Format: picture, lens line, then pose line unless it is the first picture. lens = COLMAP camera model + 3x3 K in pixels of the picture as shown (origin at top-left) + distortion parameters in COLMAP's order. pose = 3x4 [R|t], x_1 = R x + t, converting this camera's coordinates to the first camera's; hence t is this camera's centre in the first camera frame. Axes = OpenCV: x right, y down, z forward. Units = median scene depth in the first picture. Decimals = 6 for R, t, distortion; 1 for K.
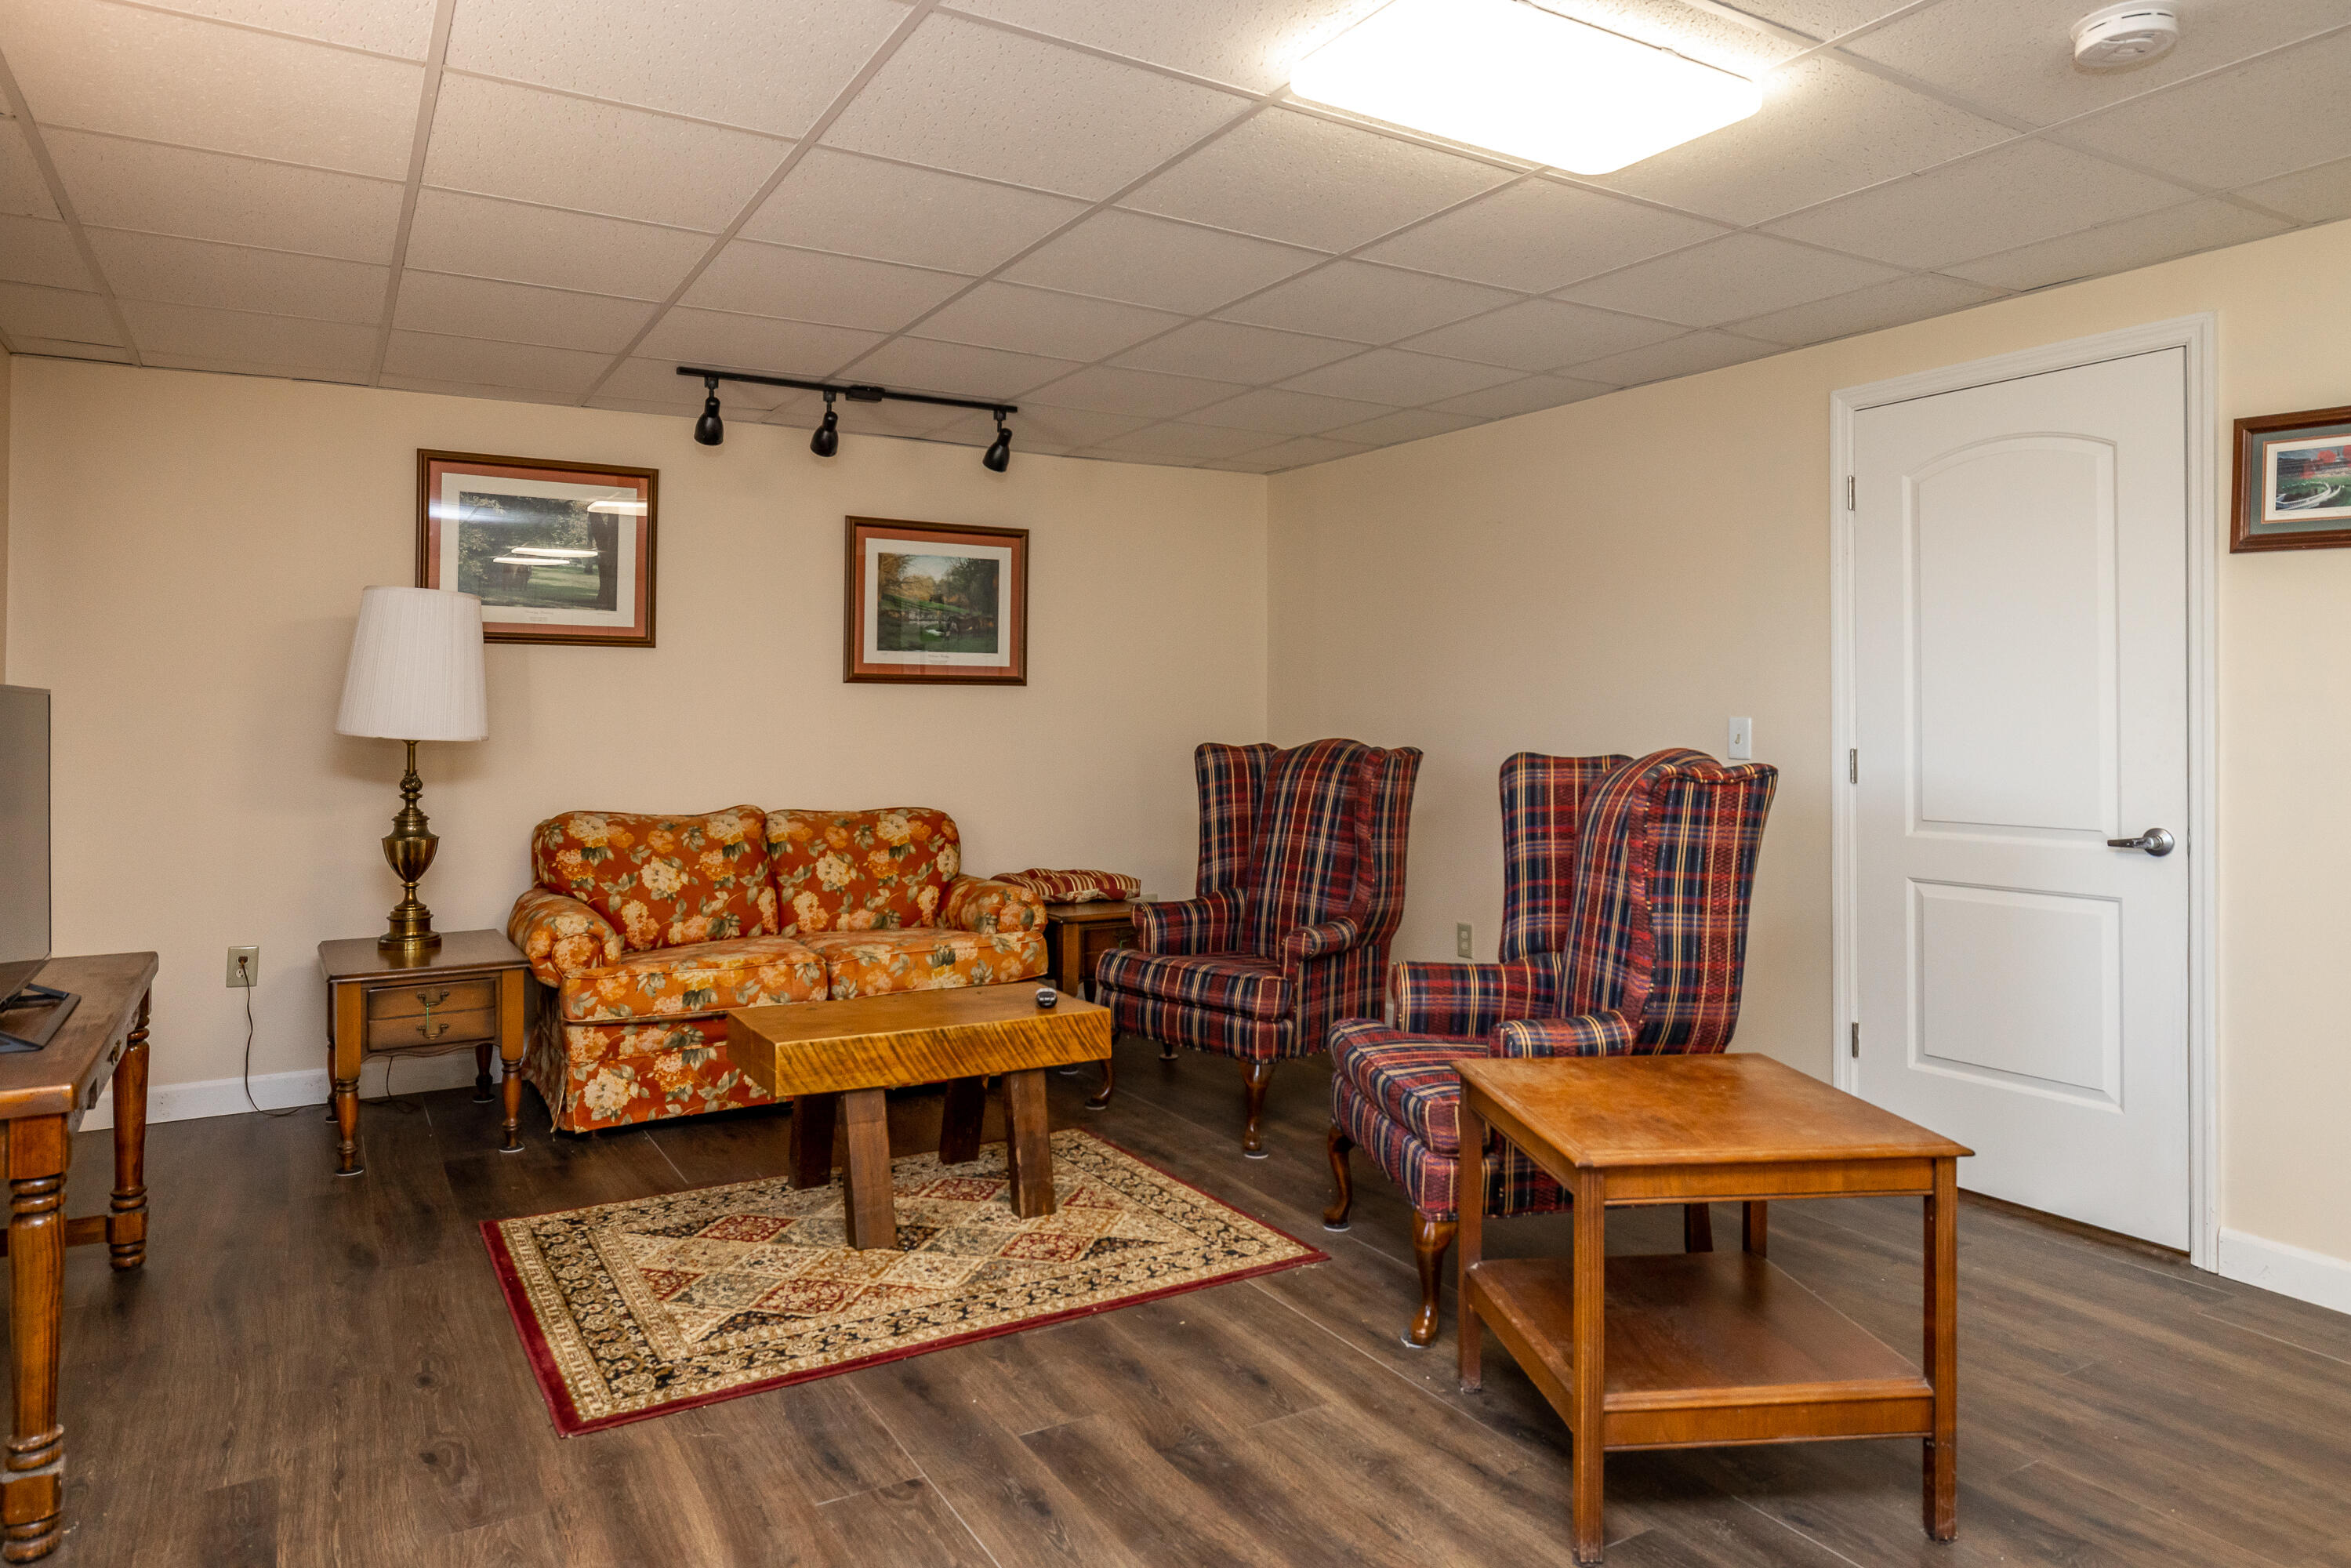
lens RADIAL K [[1493.8, 0, 1176.1], [0, 1493.8, 707.9], [0, 0, 1]] dist [0.002406, -0.000009]
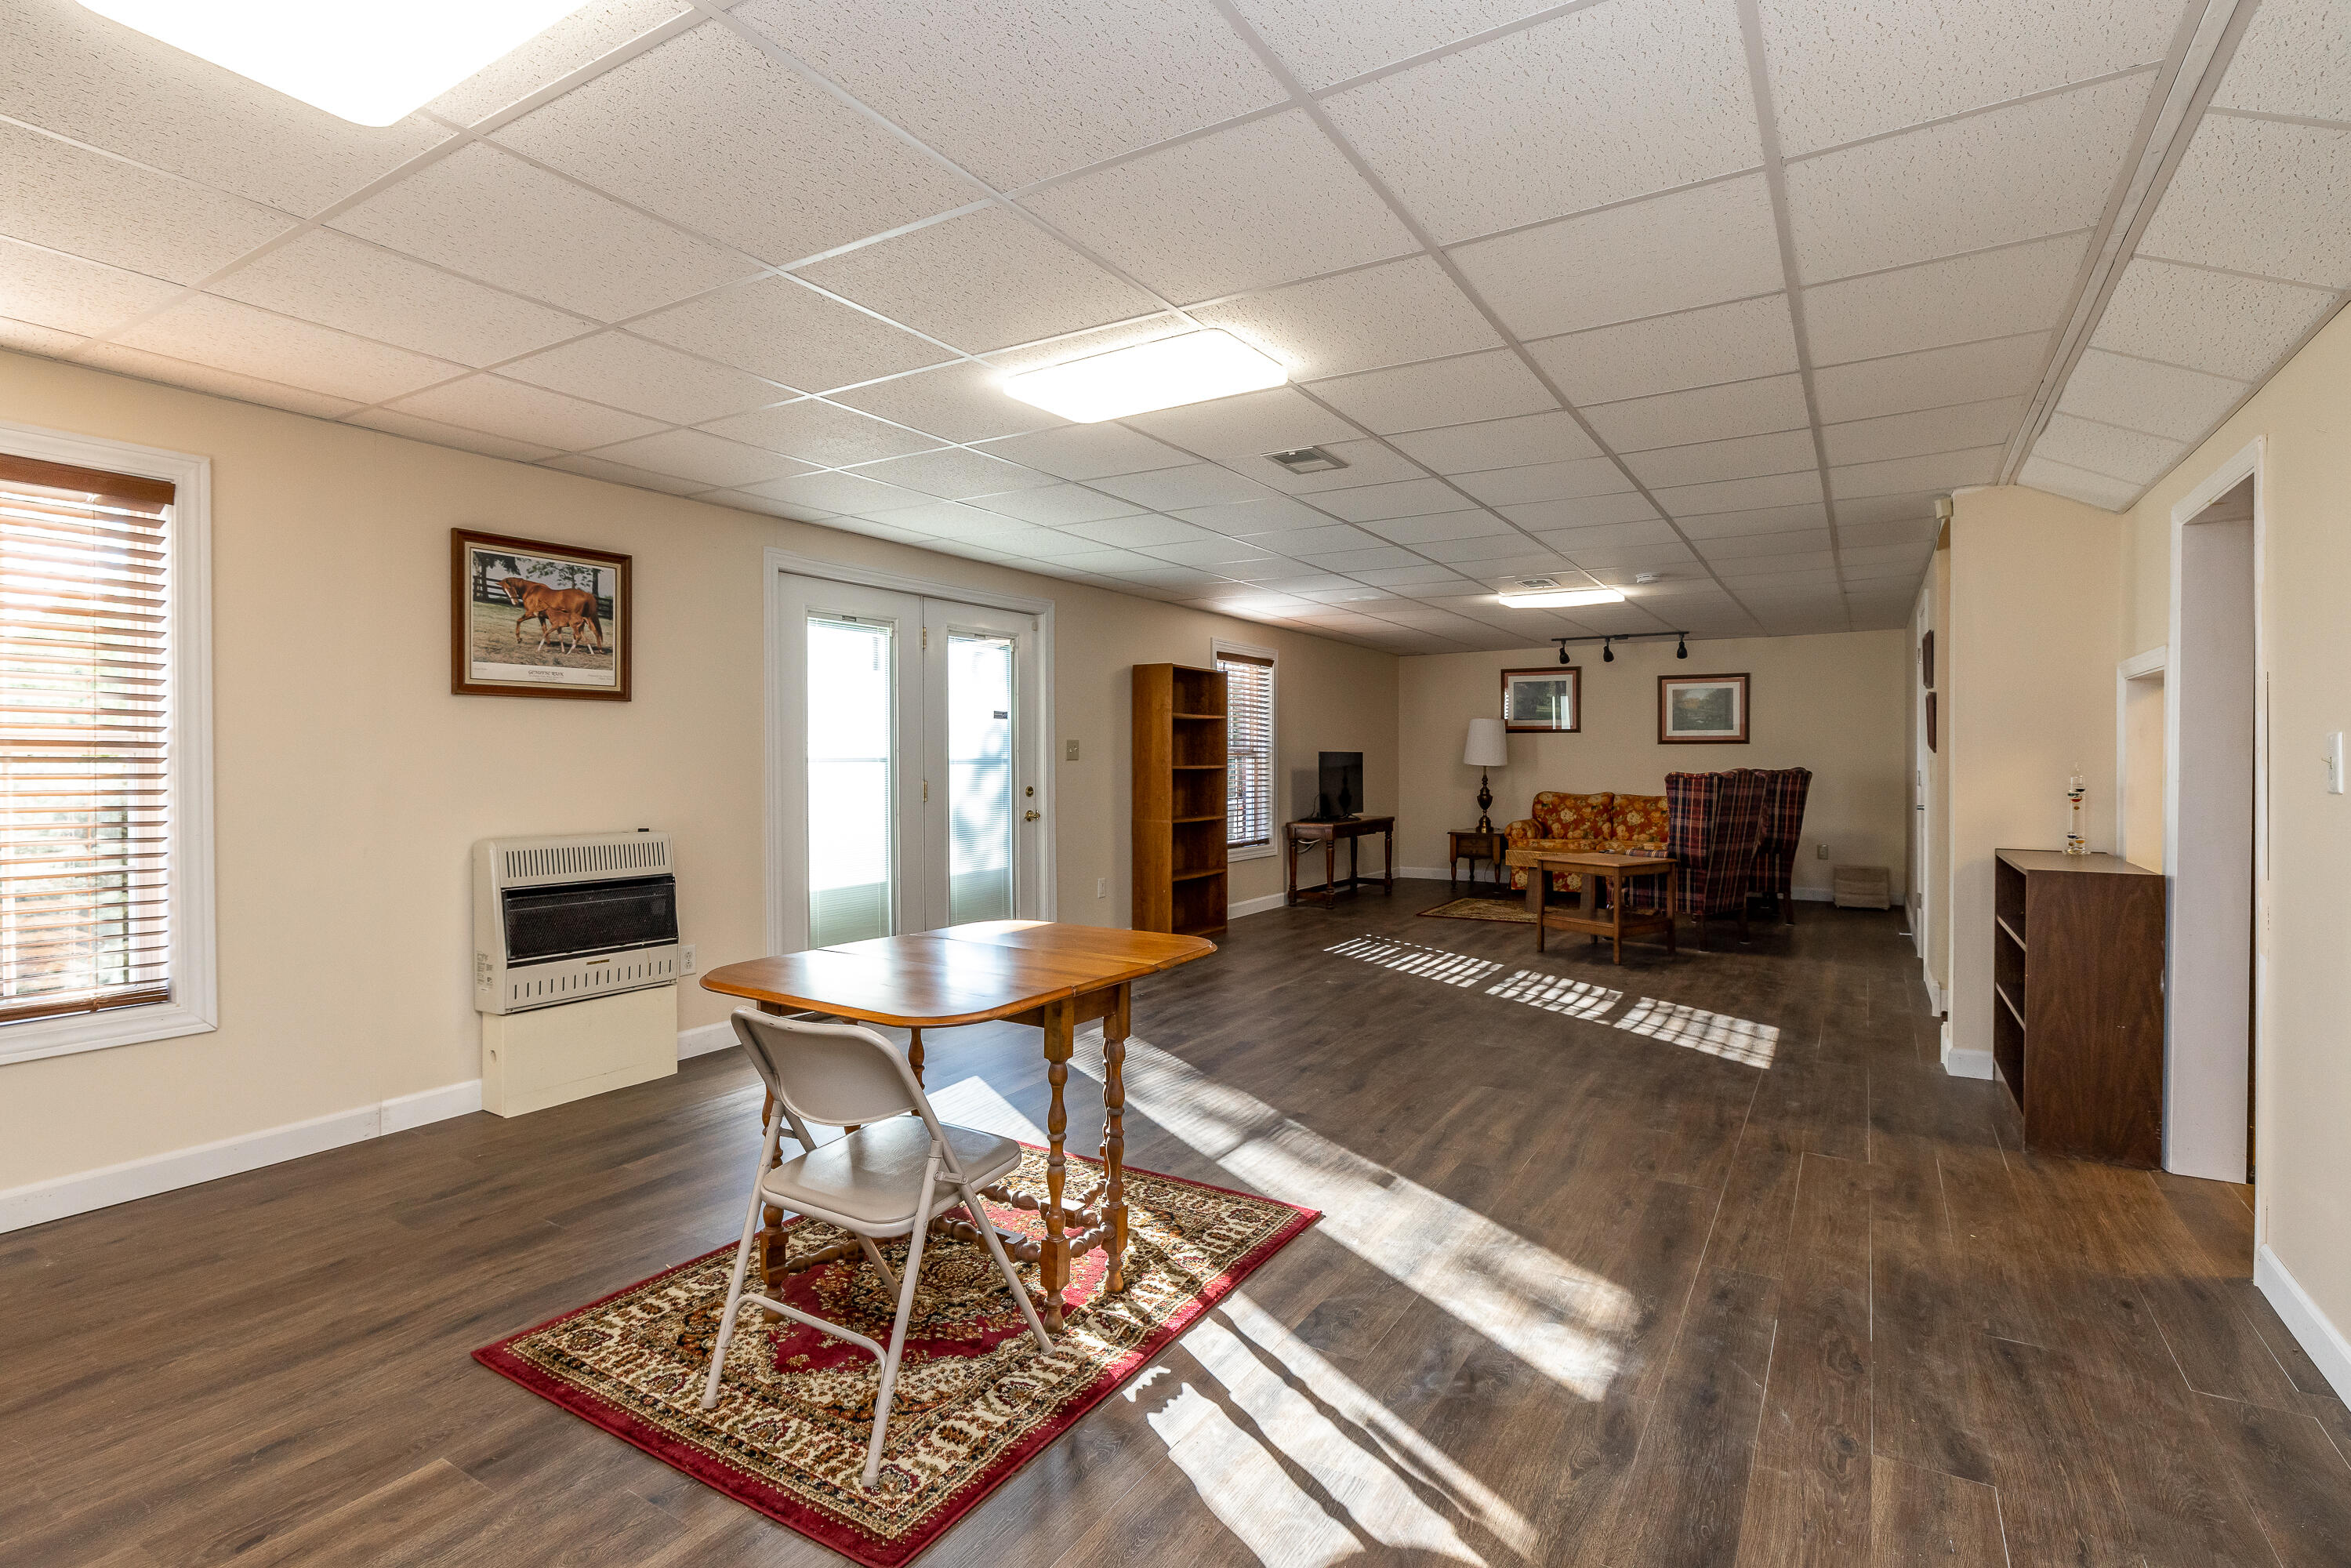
lens RADIAL K [[1161.4, 0, 1171.2], [0, 1161.4, 769.6], [0, 0, 1]] dist [-0.002393, -0.000146]
pose [[0.477804, 0.006362, -0.878443, 1.180281], [0.006654, 0.999919, 0.010861, -0.001296], [0.878441, -0.011035, 0.477723, -0.673568]]
